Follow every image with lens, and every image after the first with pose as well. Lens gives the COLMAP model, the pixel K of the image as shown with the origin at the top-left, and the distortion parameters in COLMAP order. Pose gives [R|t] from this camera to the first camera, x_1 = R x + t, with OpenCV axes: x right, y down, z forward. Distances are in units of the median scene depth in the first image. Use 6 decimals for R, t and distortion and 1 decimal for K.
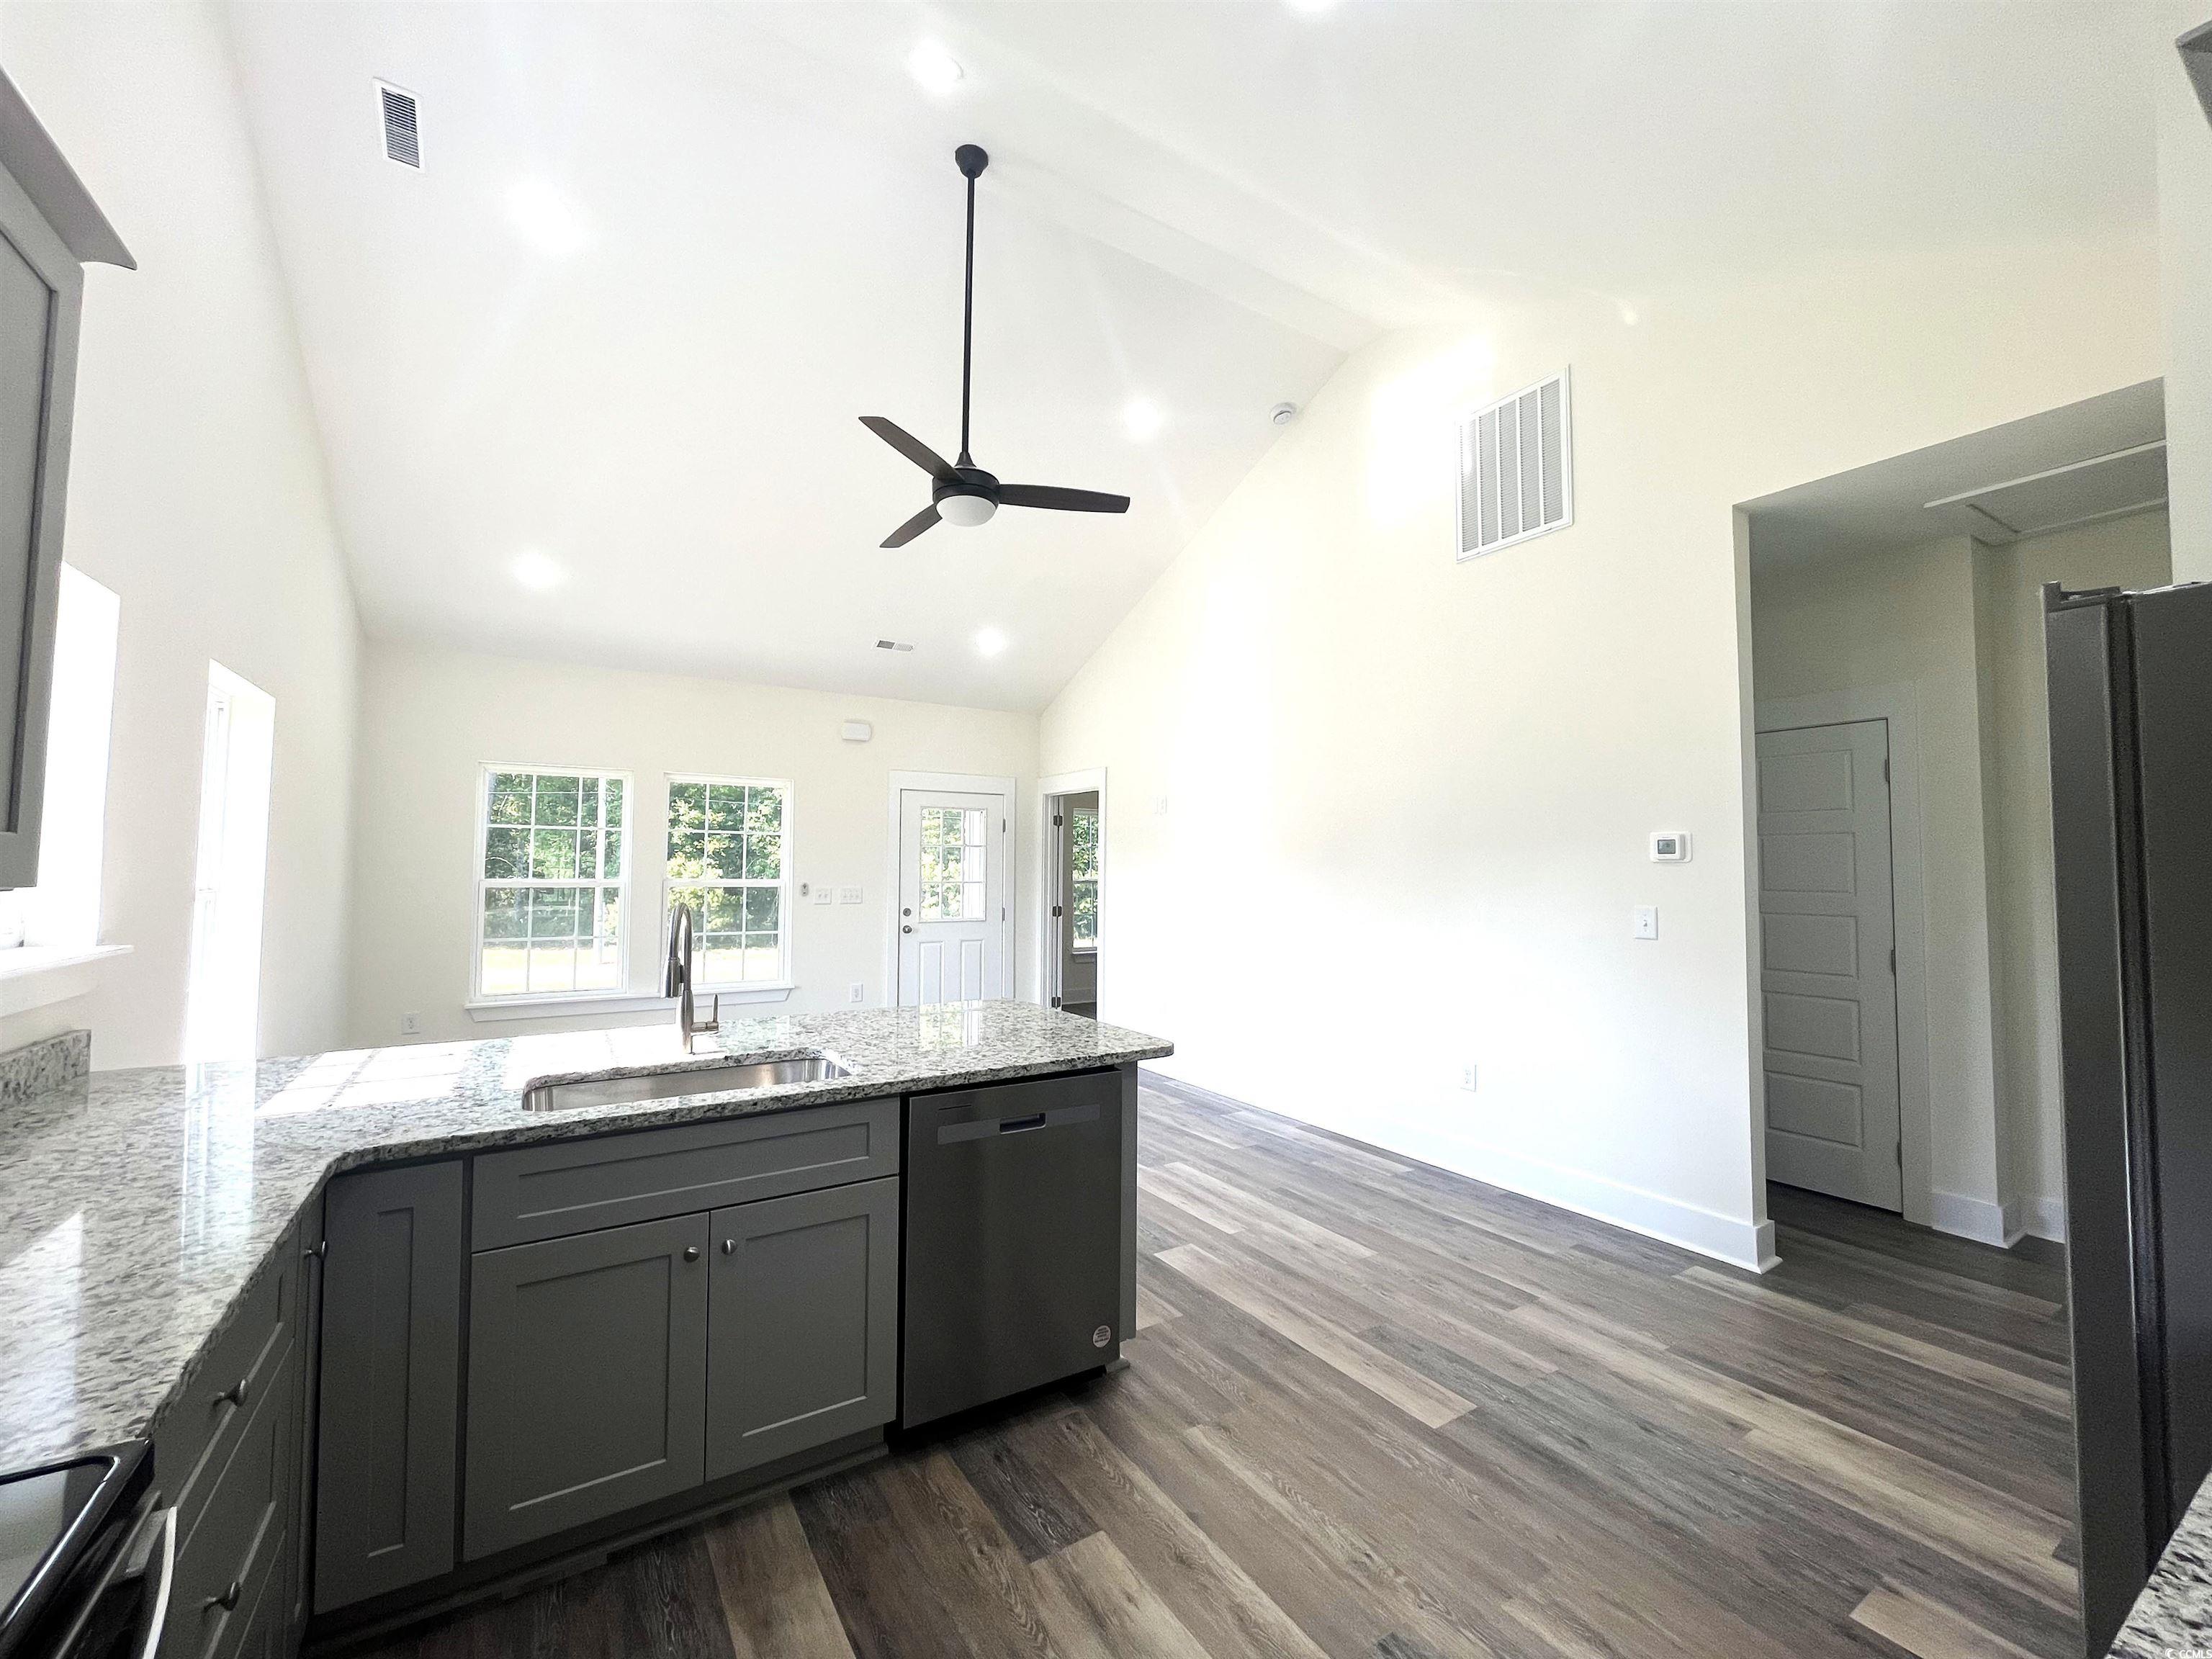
lens RADIAL K [[894.8, 0, 1105.9], [0, 894.8, 824.7], [0, 0, 1]] dist [-0.001646, -0.000268]
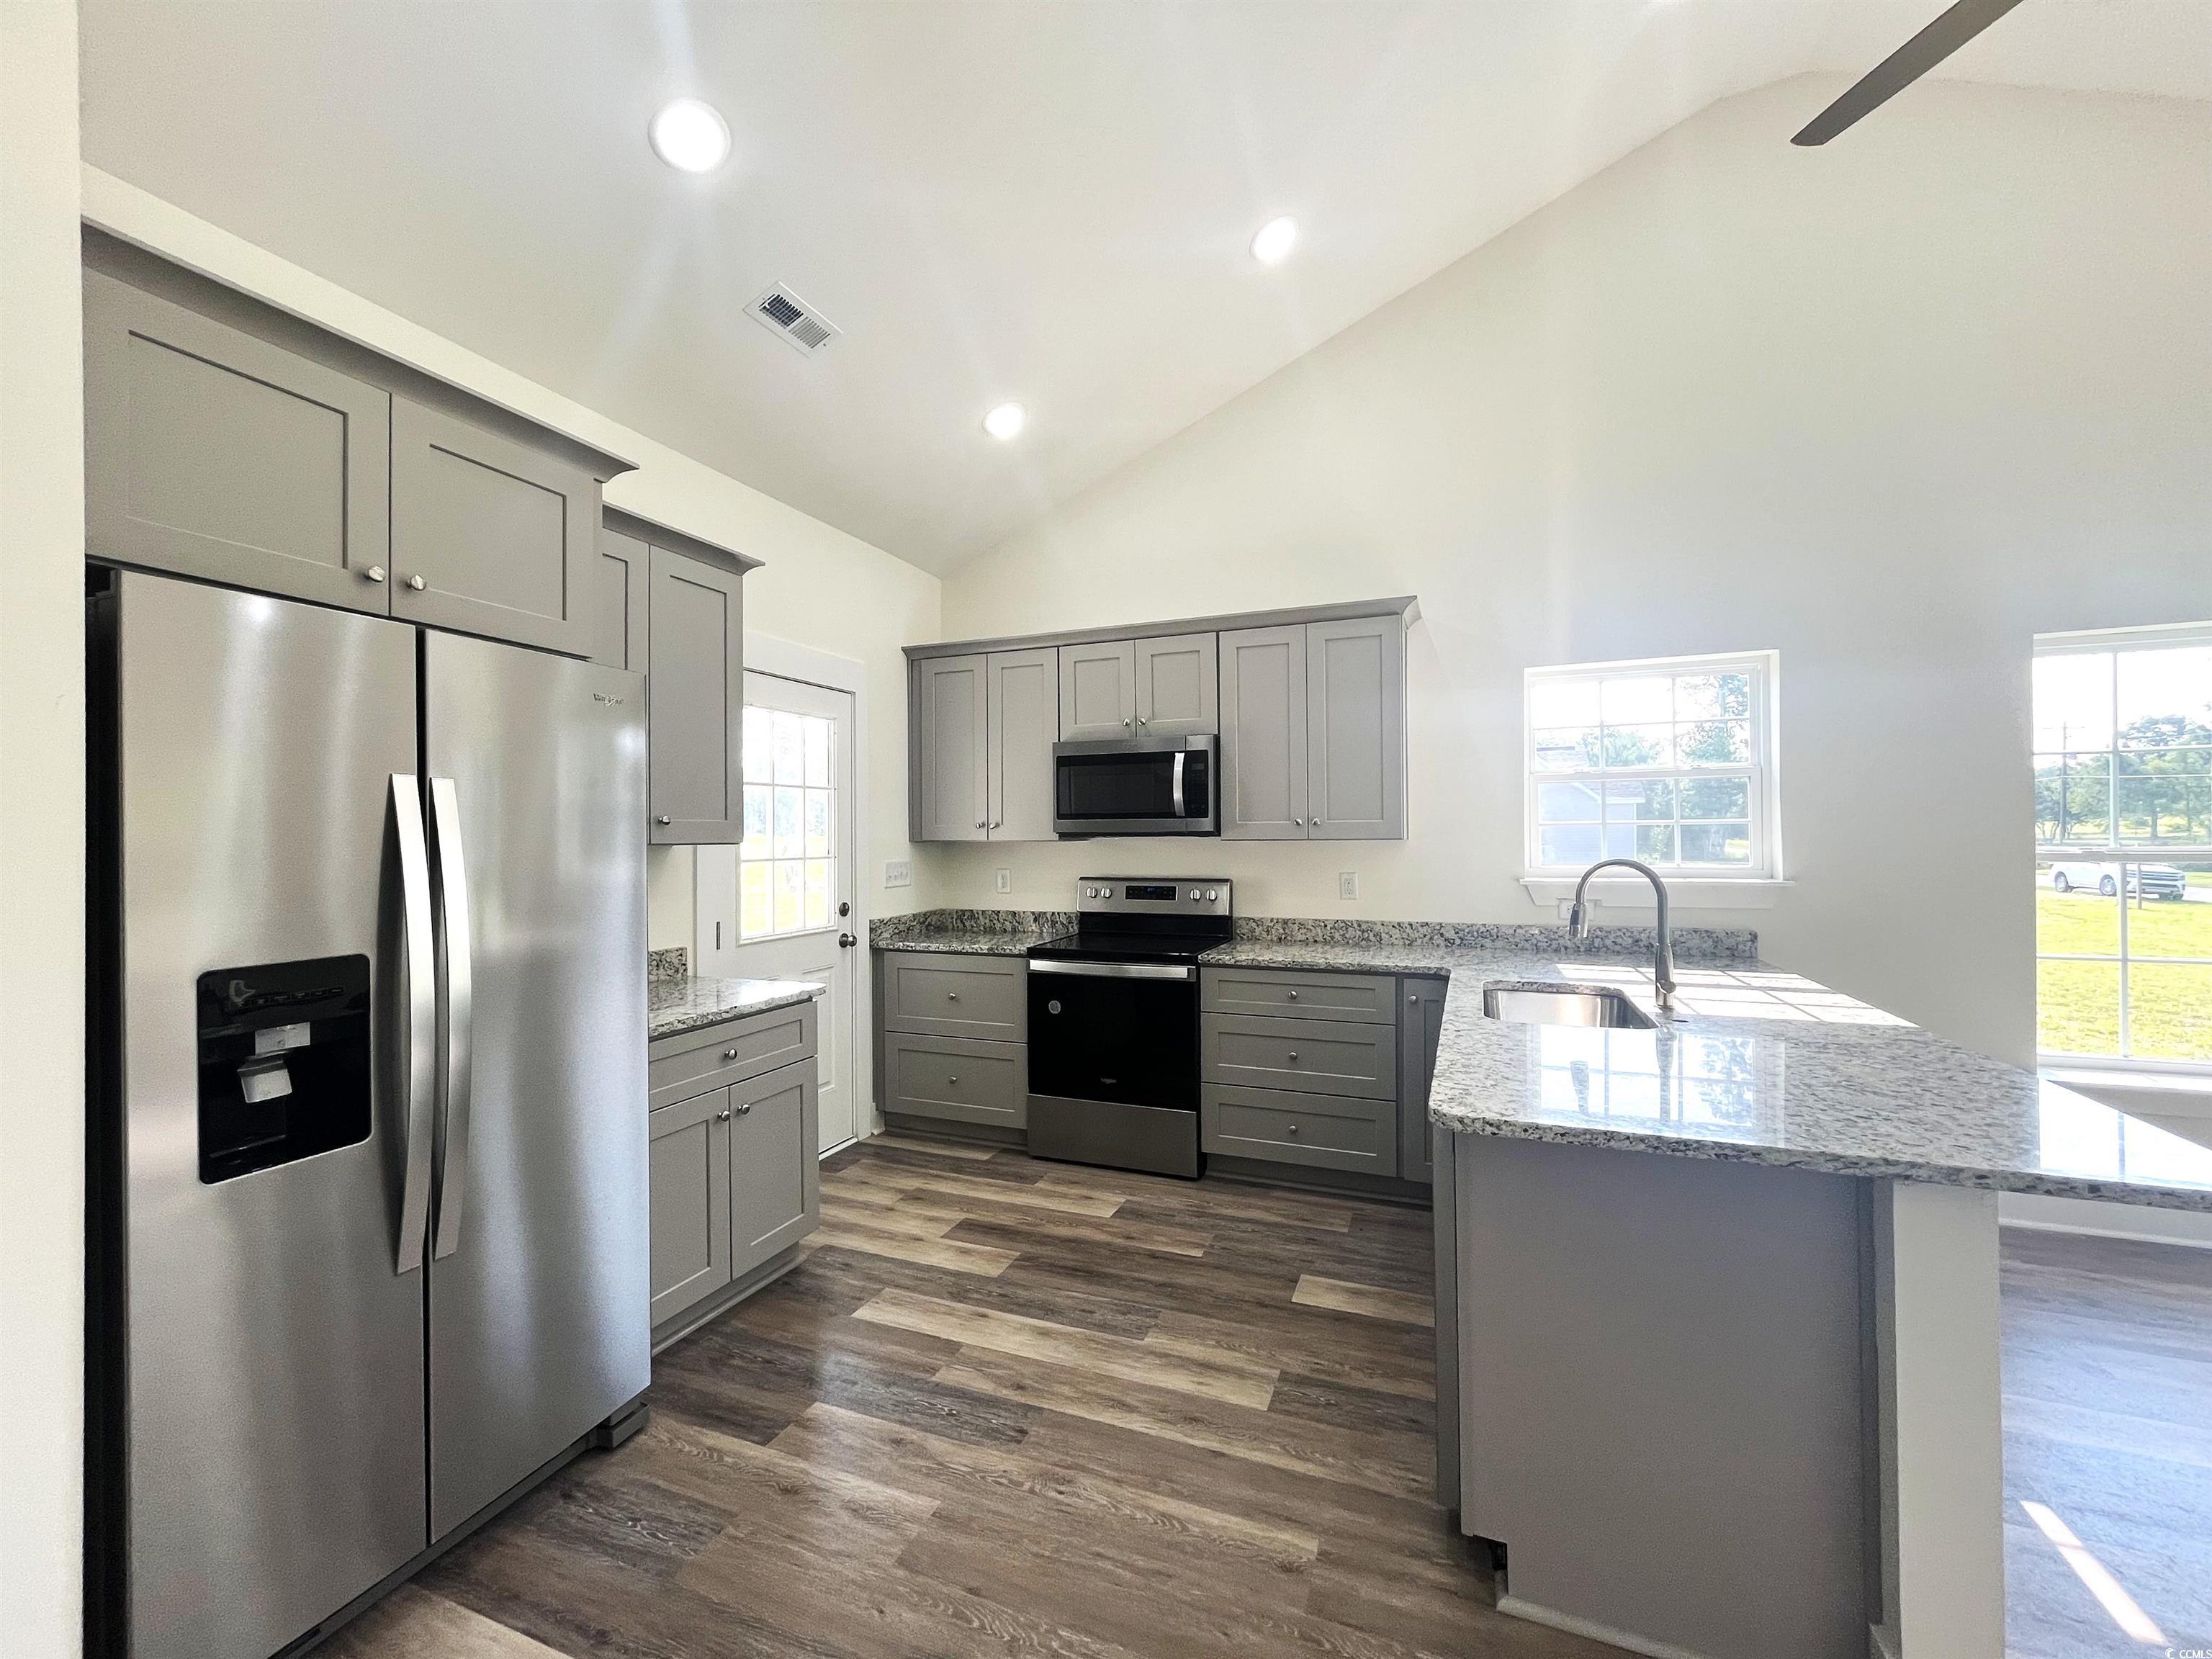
lens RADIAL K [[894.8, 0, 1107.9], [0, 894.8, 830.4], [0, 0, 1]] dist [-0.001646, -0.000268]
pose [[-0.810037, -0.003542, -0.586369, 0.531433], [0.033079, 0.998113, -0.051727, 0.068322], [0.585446, -0.061297, -0.808391, 1.185490]]
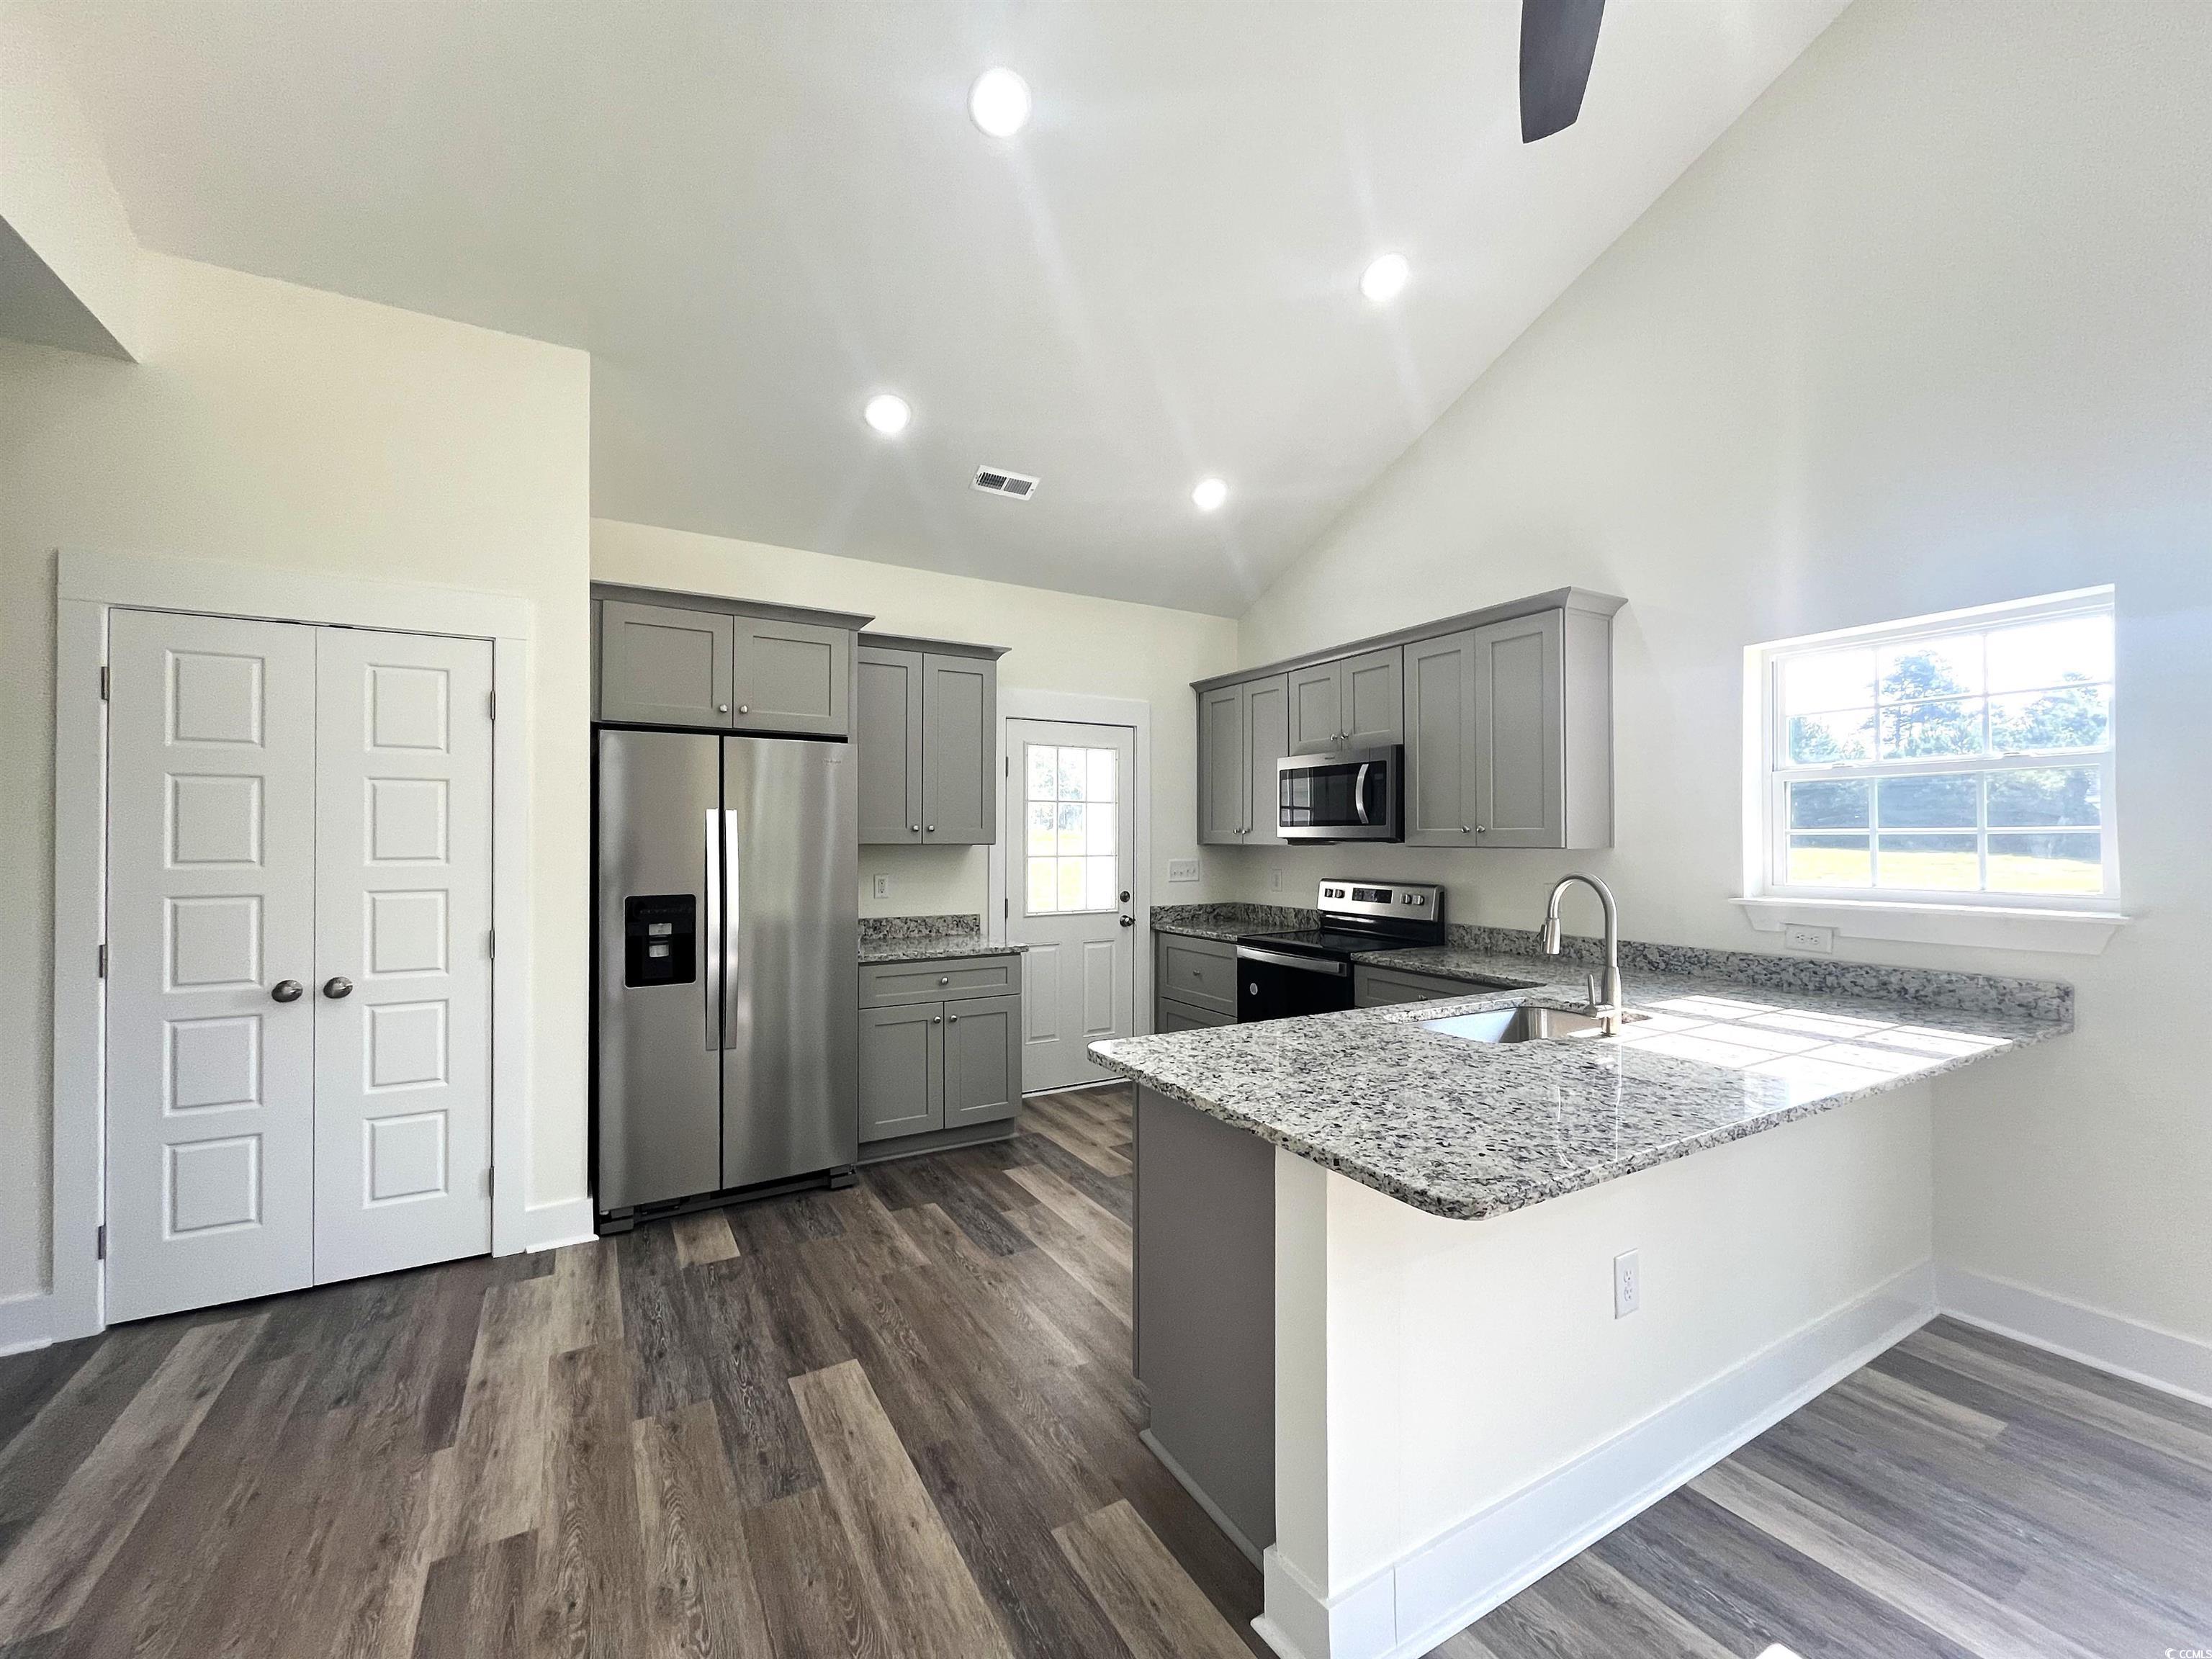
lens RADIAL K [[894.8, 0, 1108.0], [0, 894.8, 831.1], [0, 0, 1]] dist [-0.001646, -0.000268]
pose [[-0.999285, -0.006491, 0.037238, 0.024451], [-0.008730, 0.998144, -0.060267, 0.082859], [-0.036778, -0.060549, -0.997487, 1.593173]]
